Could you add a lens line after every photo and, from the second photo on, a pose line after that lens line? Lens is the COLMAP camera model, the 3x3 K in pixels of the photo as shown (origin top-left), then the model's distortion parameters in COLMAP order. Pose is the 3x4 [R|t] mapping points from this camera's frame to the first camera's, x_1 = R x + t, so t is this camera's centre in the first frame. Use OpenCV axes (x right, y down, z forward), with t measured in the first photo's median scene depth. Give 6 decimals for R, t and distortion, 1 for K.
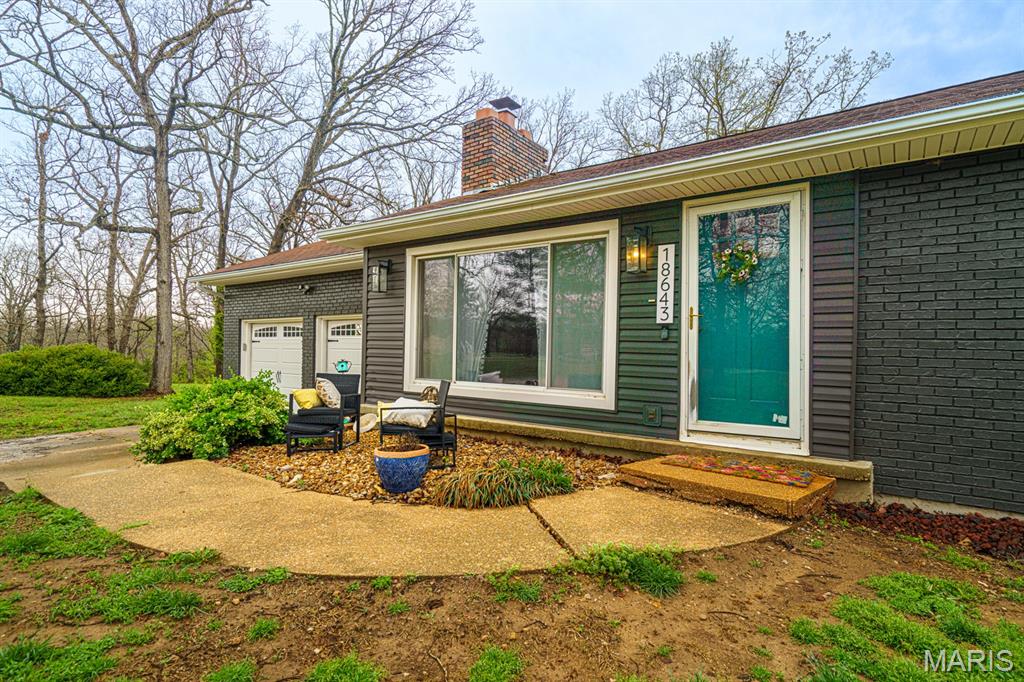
lens RADIAL K [[538.1, 0, 507.6], [0, 538.1, 342.5], [0, 0, 1]] dist [0.001048, 0.006470]
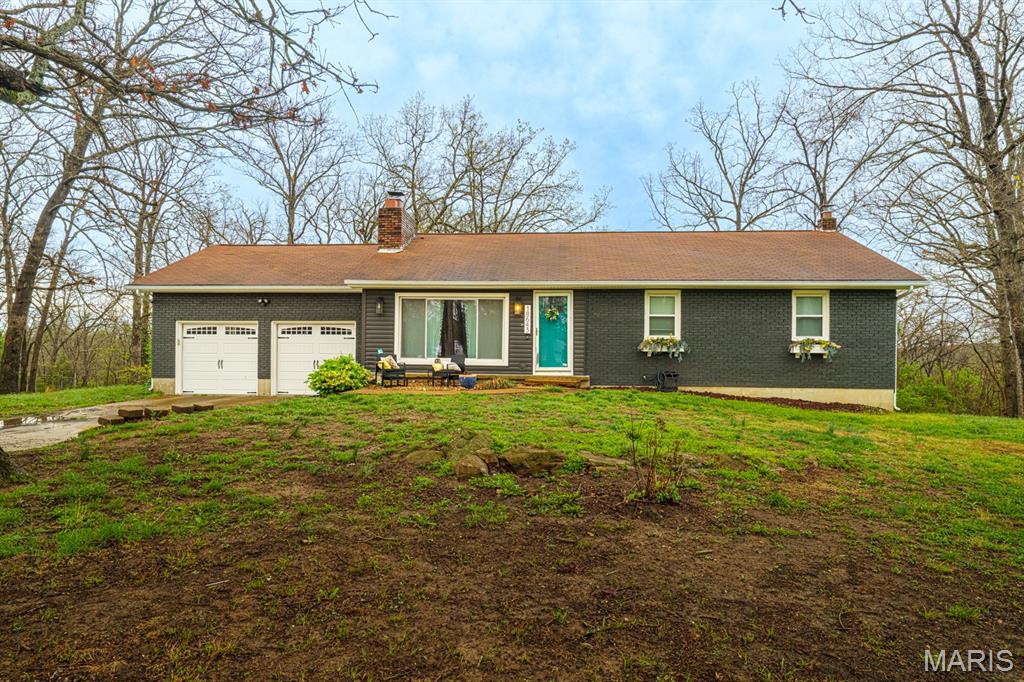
lens RADIAL K [[663.7, 0, 512.3], [0, 663.7, 338.8], [0, 0, 1]] dist [0.002176, 0.000095]
pose [[0.854935, -0.000228, 0.518735, -1.496324], [-0.003353, 0.999977, 0.005965, -0.026612], [-0.518724, -0.006839, 0.854914, -1.821888]]
